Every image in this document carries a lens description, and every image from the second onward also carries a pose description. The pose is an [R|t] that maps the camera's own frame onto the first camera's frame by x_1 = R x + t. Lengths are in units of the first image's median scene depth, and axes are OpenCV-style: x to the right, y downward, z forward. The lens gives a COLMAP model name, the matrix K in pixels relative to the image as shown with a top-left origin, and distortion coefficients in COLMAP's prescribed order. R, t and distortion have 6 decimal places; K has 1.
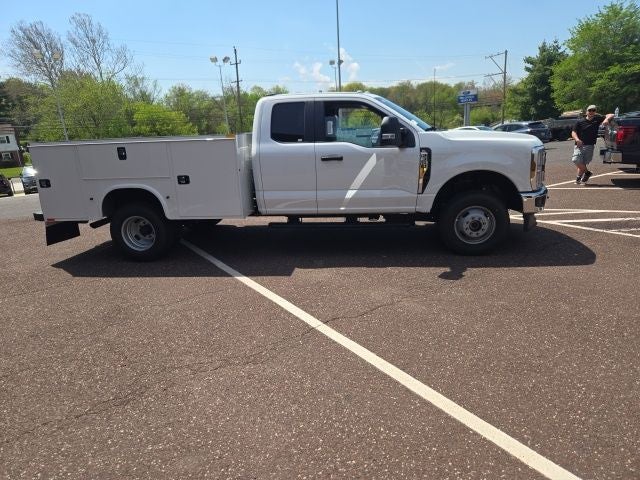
lens RADIAL K [[433.1, 0, 311.2], [0, 433.1, 239.7], [0, 0, 1]] dist [0.064279, -0.054598]
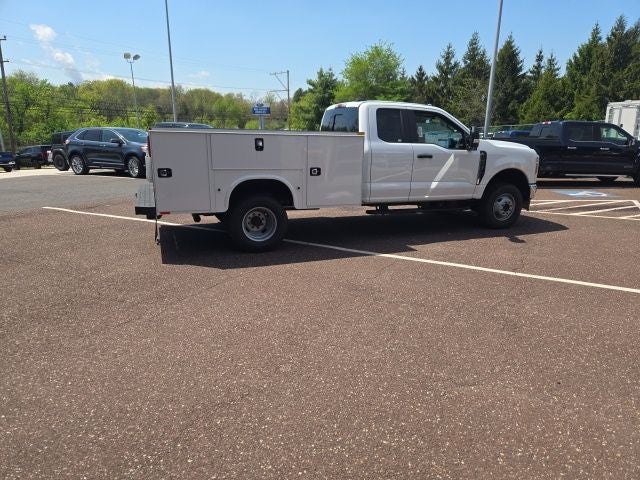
lens RADIAL K [[435.1, 0, 318.8], [0, 435.1, 244.8], [0, 0, 1]] dist [0.067416, -0.058523]
pose [[0.865999, -0.060798, 0.496336, -0.794483], [0.063386, 0.997921, 0.011644, 0.031197], [-0.496012, 0.021377, 0.868053, 0.054764]]
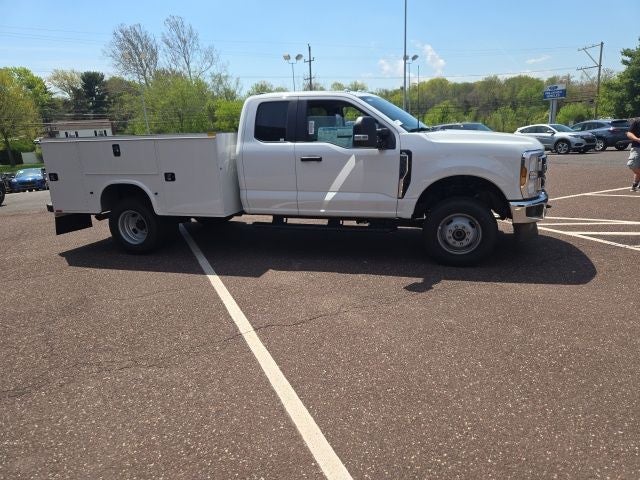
lens RADIAL K [[432.6, 0, 321.6], [0, 432.6, 235.6], [0, 0, 1]] dist [0.066349, -0.057200]
pose [[0.988078, 0.044954, -0.147243, 0.204449], [-0.044995, 0.998983, 0.003053, -0.018152], [0.147231, 0.003609, 0.989096, 0.039093]]
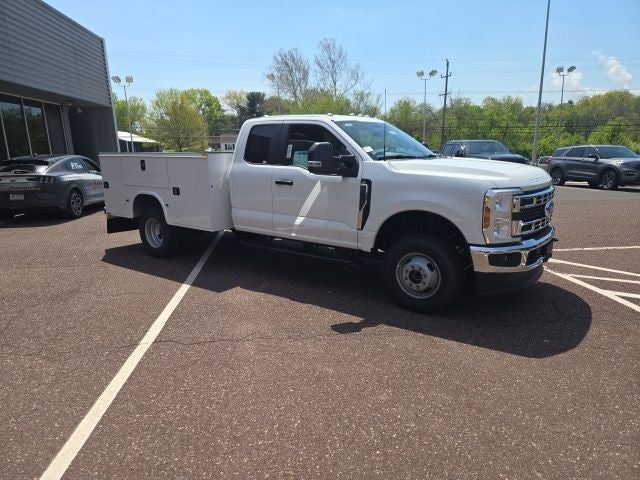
lens RADIAL K [[429.7, 0, 307.7], [0, 429.7, 239.0], [0, 0, 1]] dist [0.069998, -0.061155]
pose [[0.875243, 0.136422, -0.464047, 0.516850], [-0.148024, 0.988917, 0.011536, -0.074211], [0.460477, 0.058593, 0.885736, 0.161692]]
